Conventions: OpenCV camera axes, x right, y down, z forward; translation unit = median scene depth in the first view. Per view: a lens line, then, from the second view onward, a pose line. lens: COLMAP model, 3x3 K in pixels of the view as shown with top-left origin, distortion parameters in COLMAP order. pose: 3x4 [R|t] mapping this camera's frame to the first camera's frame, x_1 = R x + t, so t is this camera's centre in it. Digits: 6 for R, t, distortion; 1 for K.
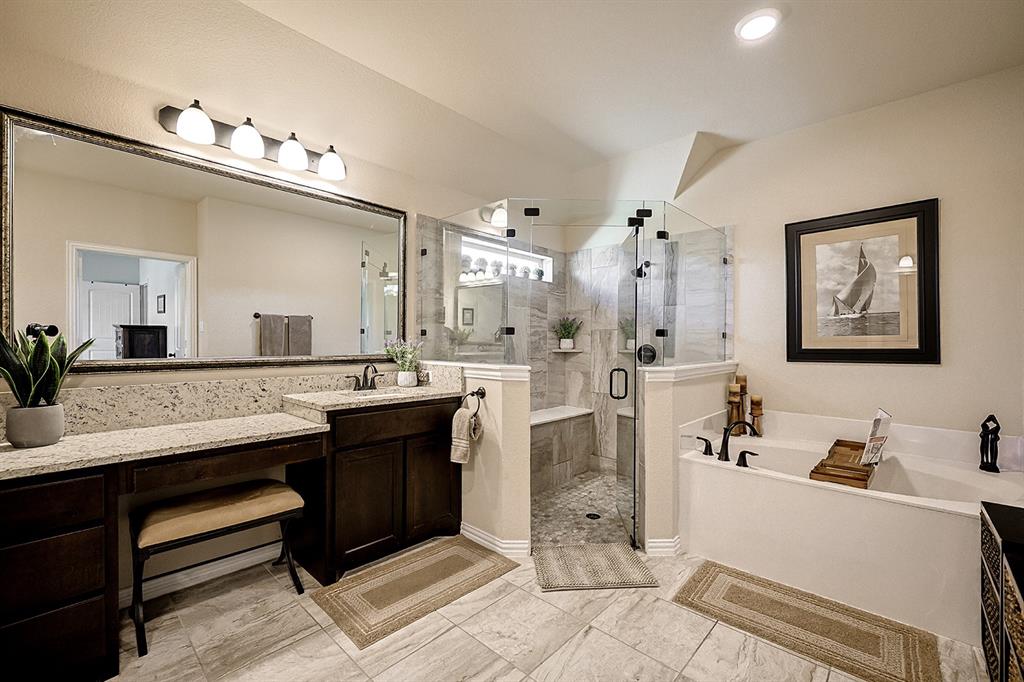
lens RADIAL K [[428.9, 0, 517.6], [0, 428.9, 348.7], [0, 0, 1]] dist [-0.003404, 0.000427]
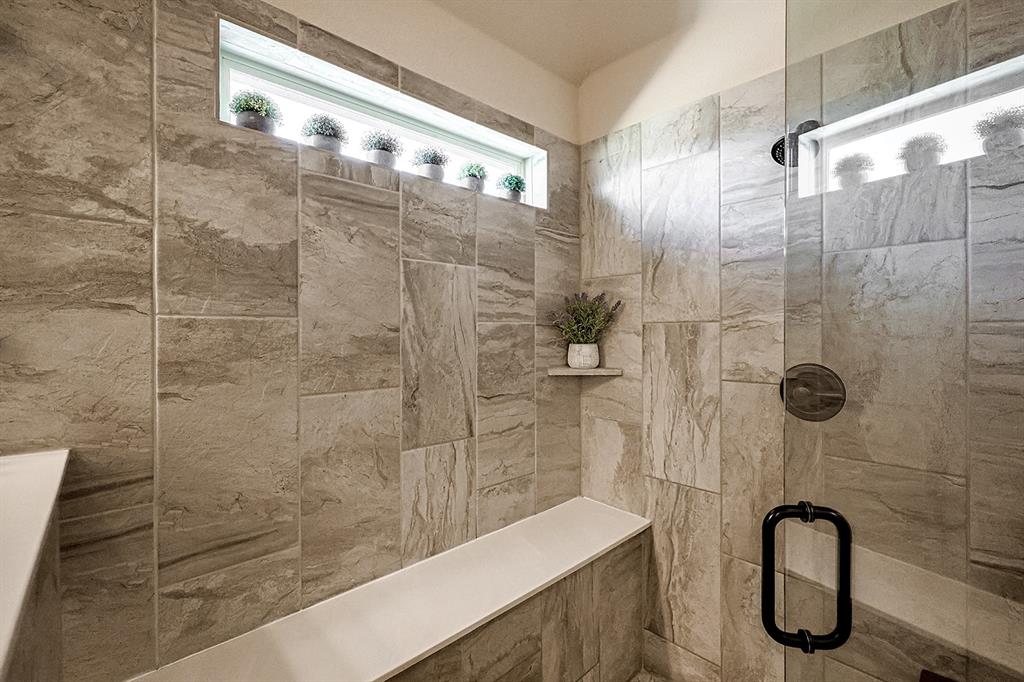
lens RADIAL K [[463.3, 0, 517.9], [0, 463.3, 332.4], [0, 0, 1]] dist [-0.006477, 0.003080]
pose [[0.998116, -0.007670, -0.060869, 0.085016], [0.006542, 0.999804, -0.018710, -0.028254], [0.061000, 0.018276, 0.997970, 0.589584]]
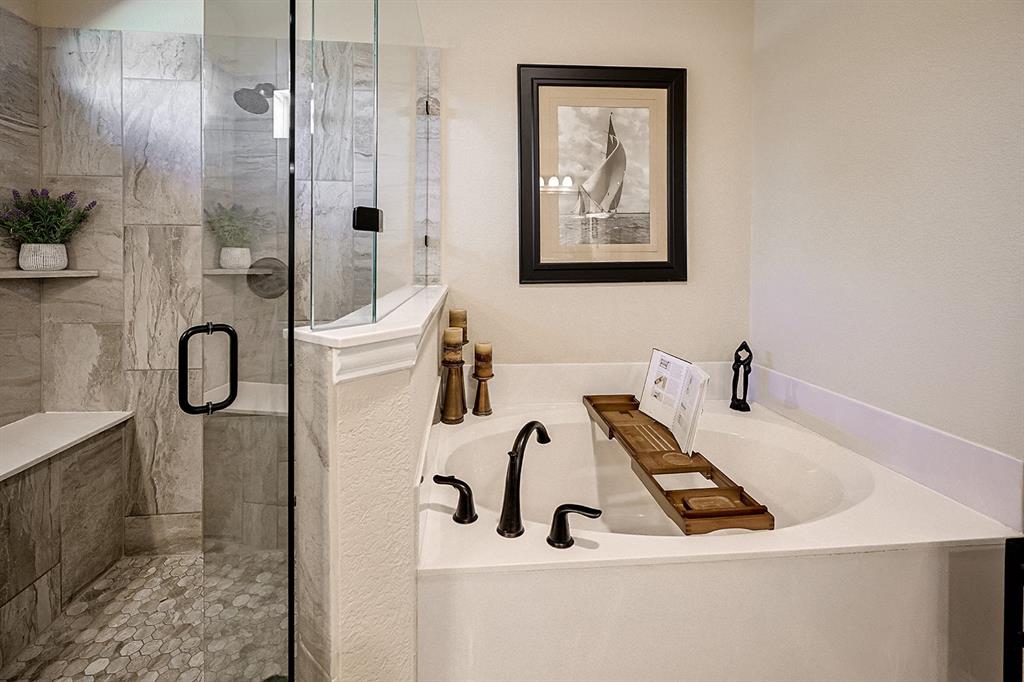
lens RADIAL K [[428.9, 0, 493.6], [0, 428.9, 258.9], [0, 0, 1]] dist [-0.003404, 0.000427]
pose [[0.659694, -0.006156, 0.751510, 0.100483], [0.010666, 0.999942, -0.001173, -0.005045], [-0.751459, 0.008789, 0.659721, 0.474438]]
